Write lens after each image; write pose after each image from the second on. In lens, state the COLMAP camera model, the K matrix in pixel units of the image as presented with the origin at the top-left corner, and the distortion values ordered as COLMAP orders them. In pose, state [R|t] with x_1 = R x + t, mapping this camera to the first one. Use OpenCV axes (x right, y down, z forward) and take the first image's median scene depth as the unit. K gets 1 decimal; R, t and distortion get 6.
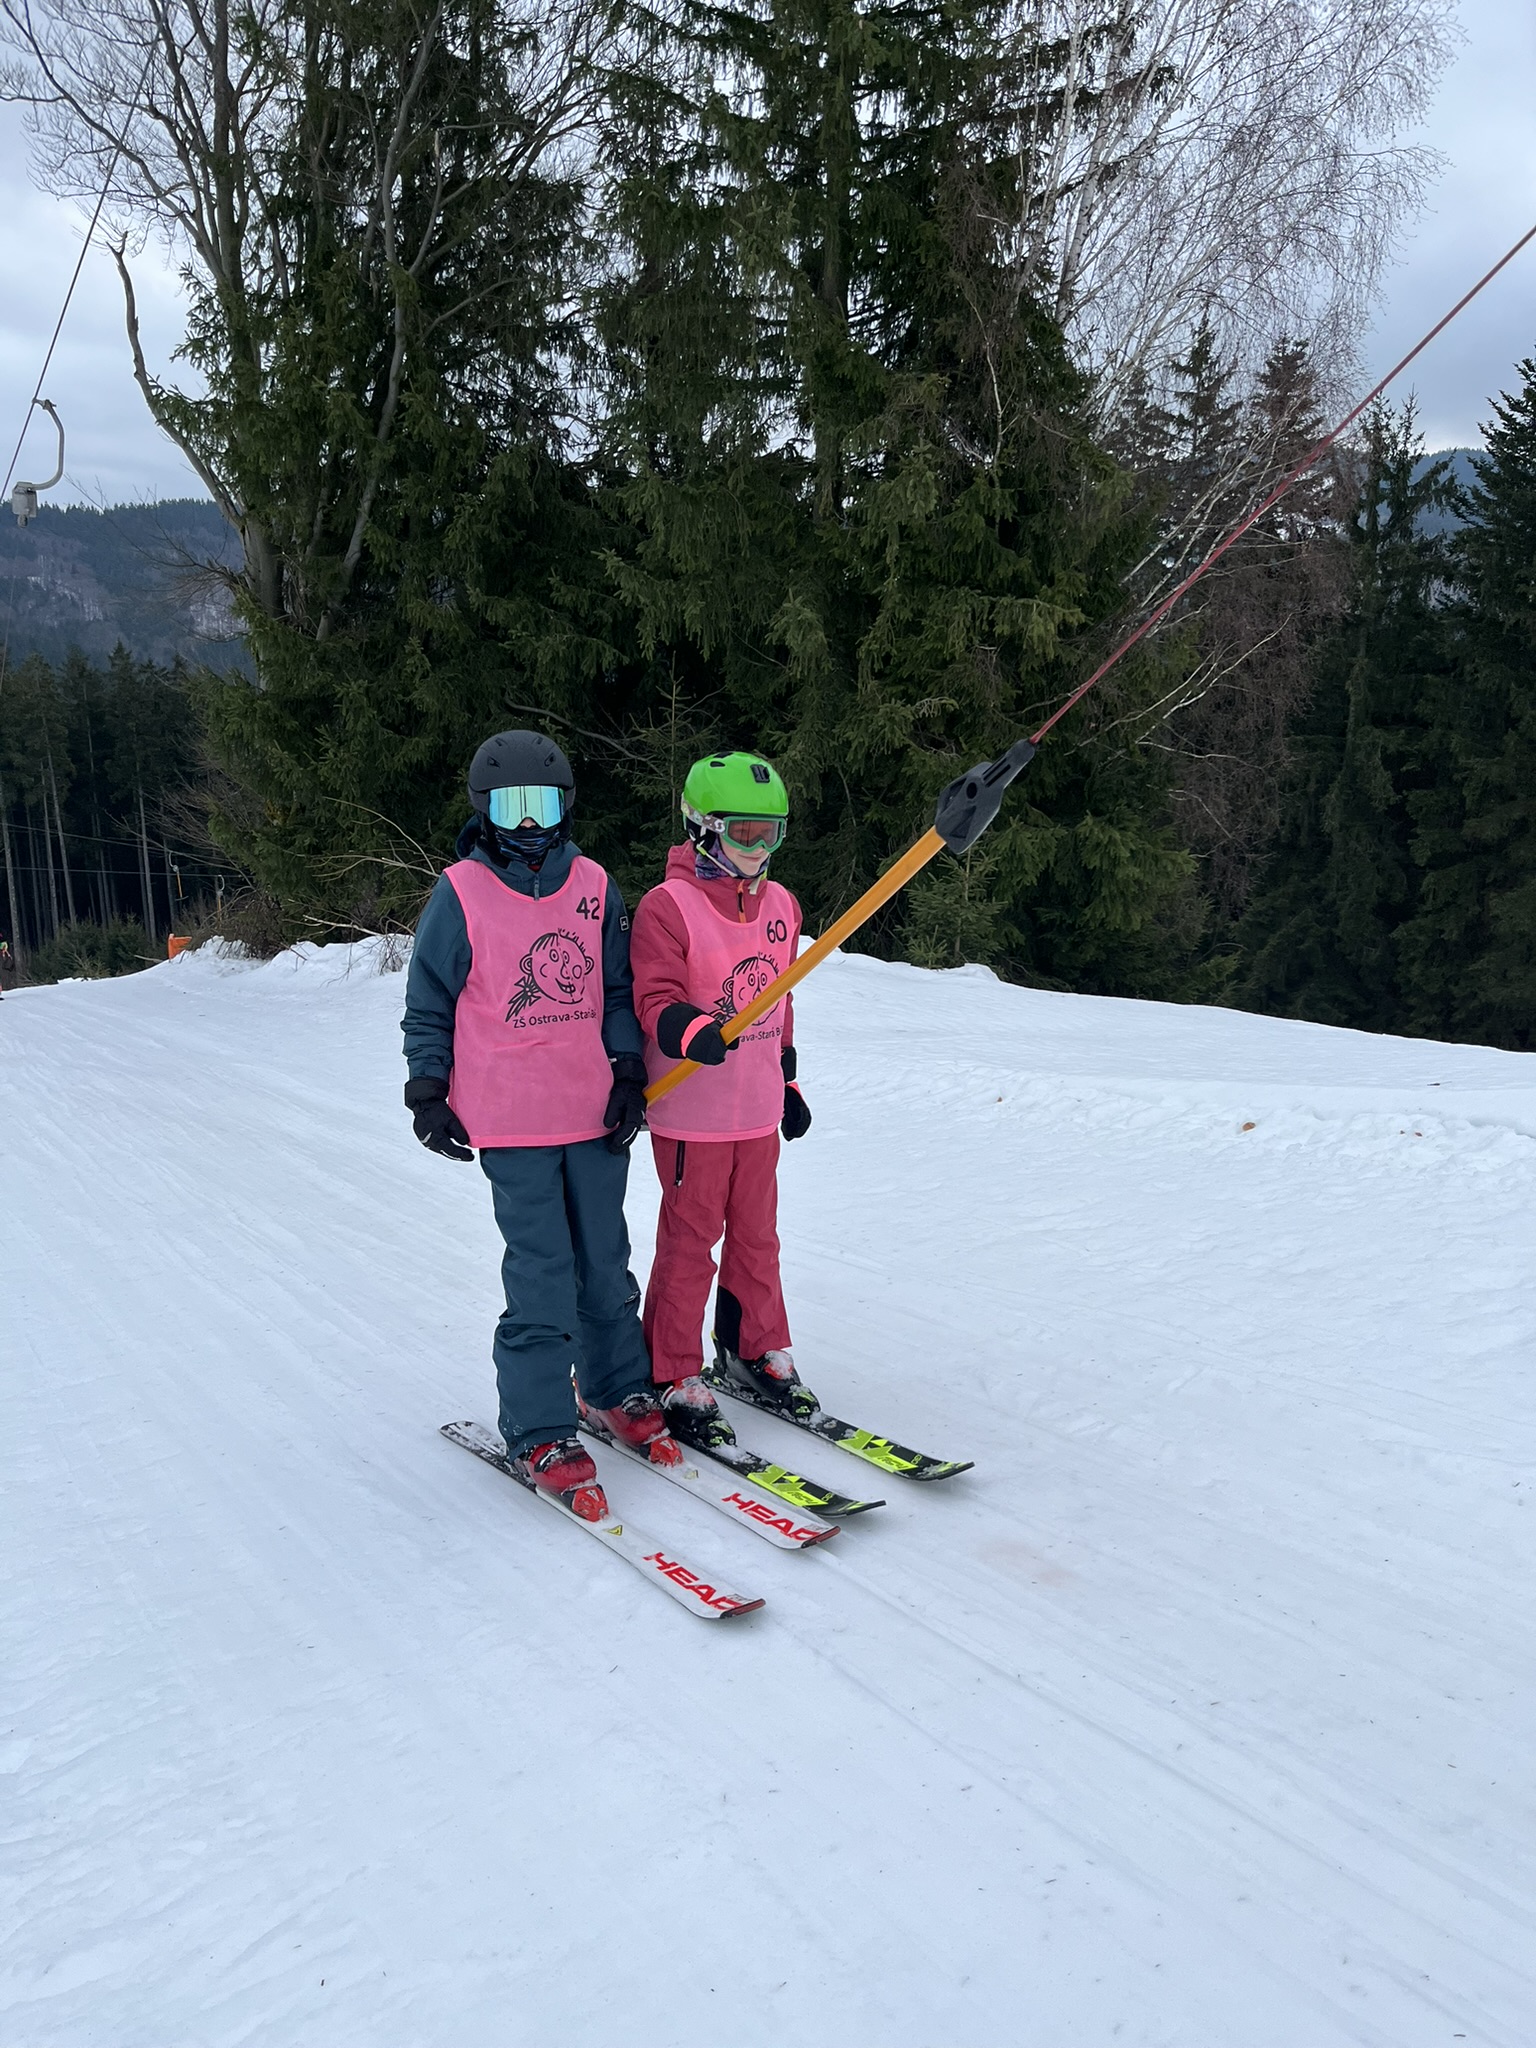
lens RADIAL K [[1539.6, 0, 795.1], [0, 1539.6, 1049.3], [0, 0, 1]] dist [0.058314, -0.082786]
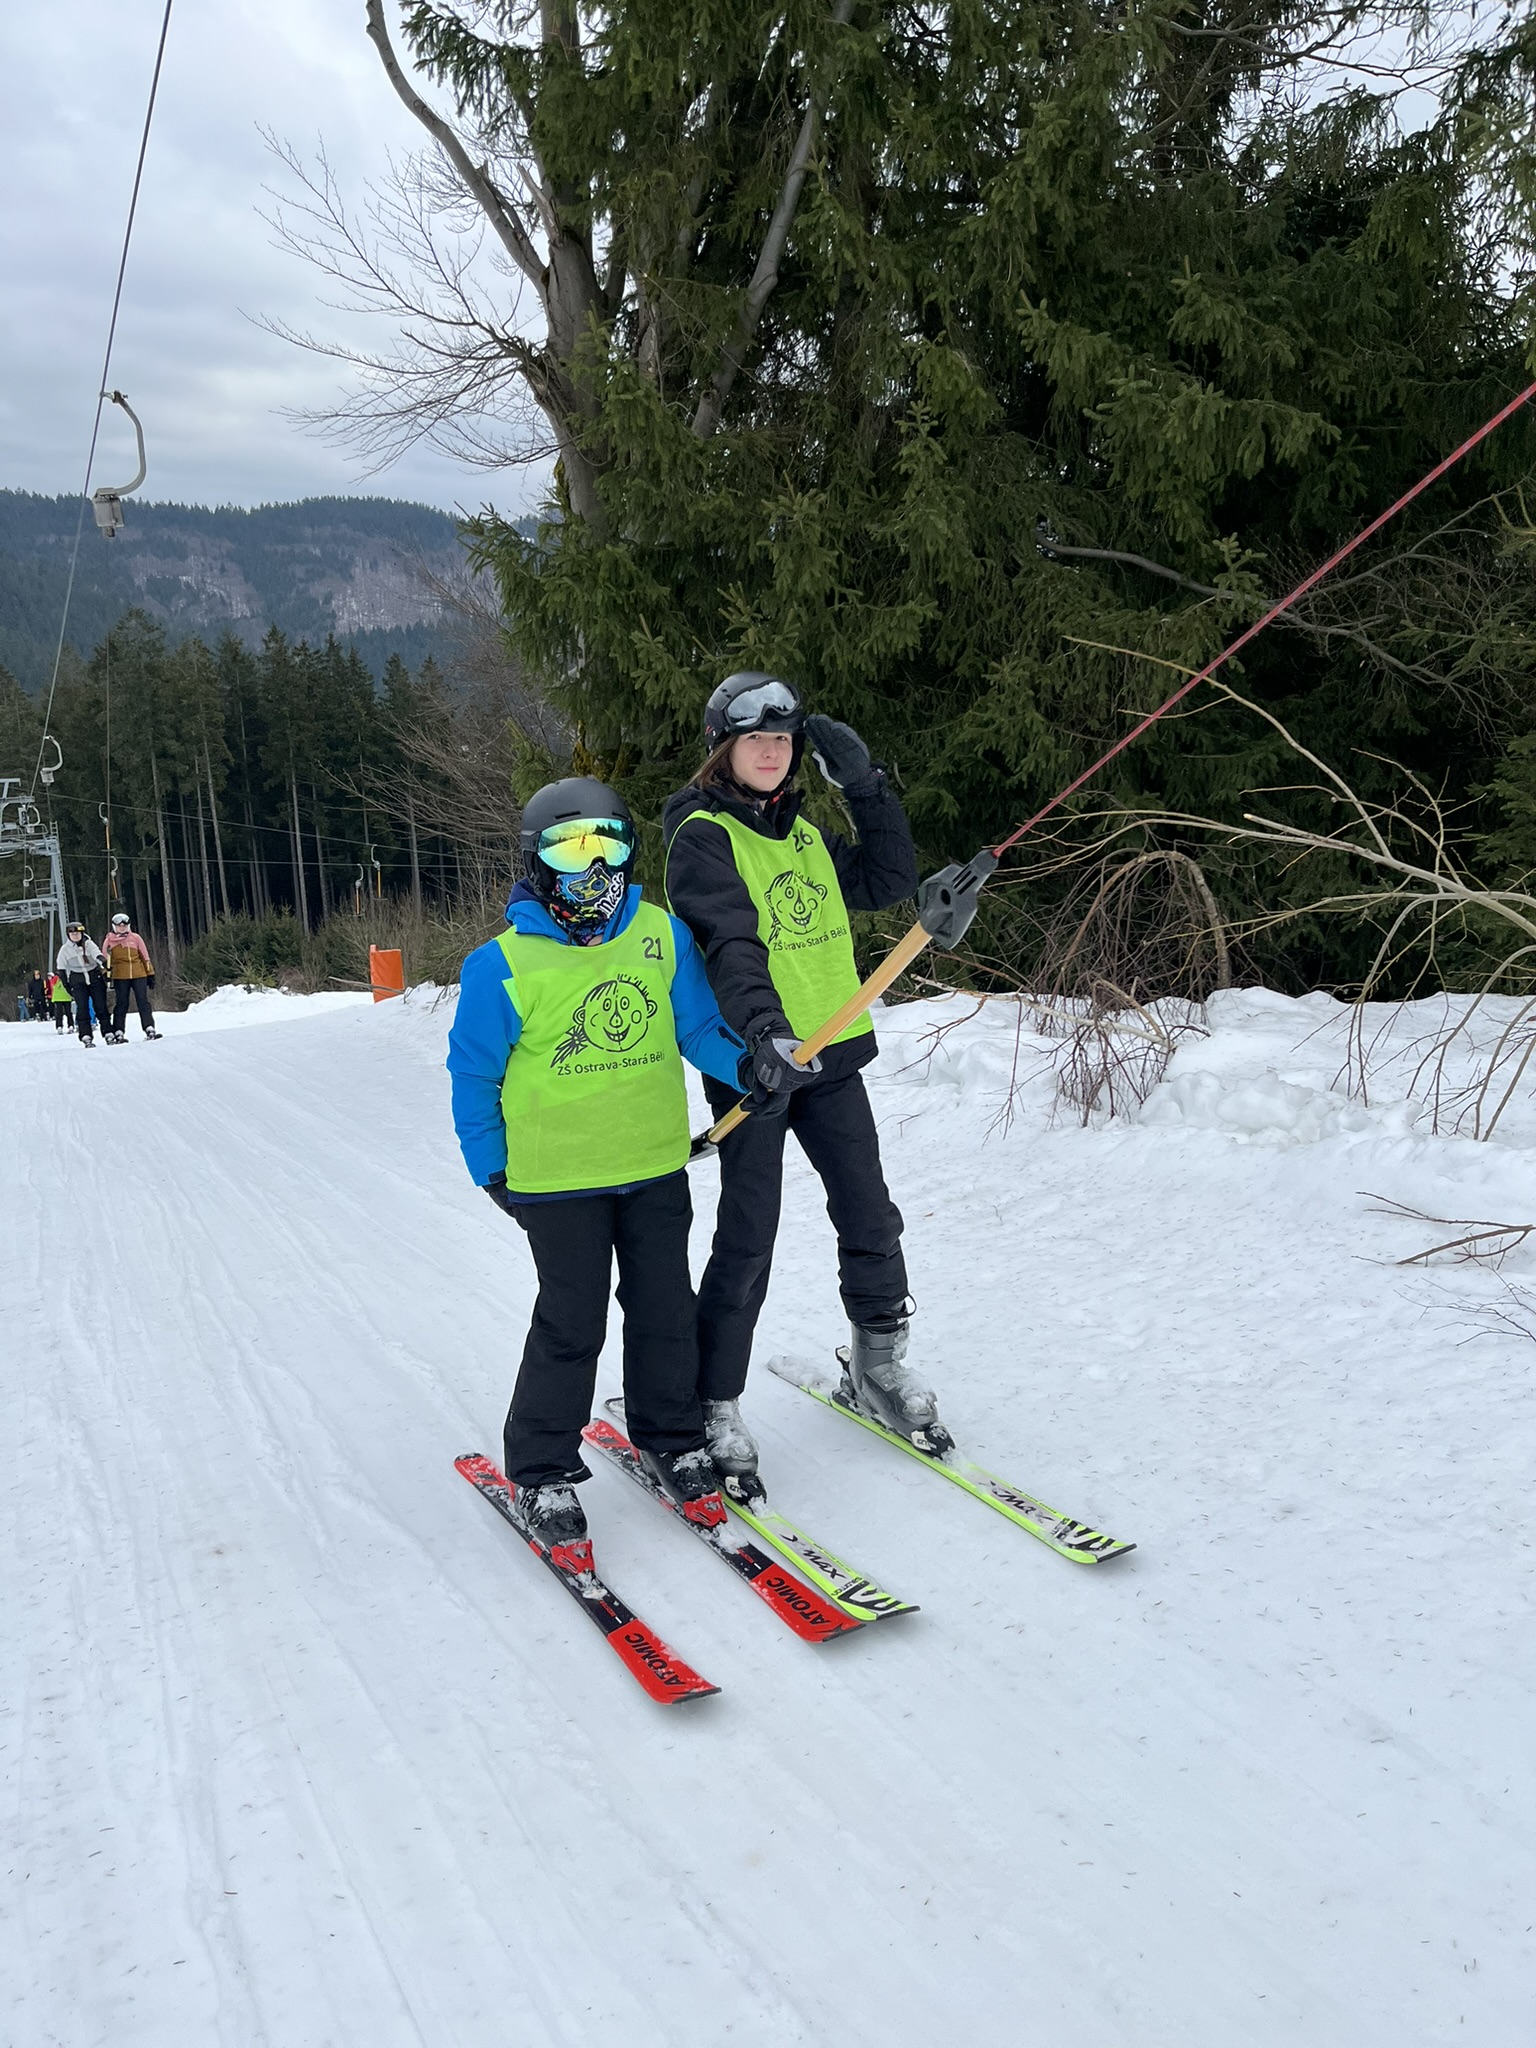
lens RADIAL K [[1543.9, 0, 788.0], [0, 1543.9, 1022.6], [0, 0, 1]] dist [0.034061, -0.002581]
pose [[0.996352, -0.003417, -0.085265, -0.233331], [0.002936, 0.999979, -0.005774, -0.053593], [0.085283, 0.005502, 0.996342, 0.458488]]
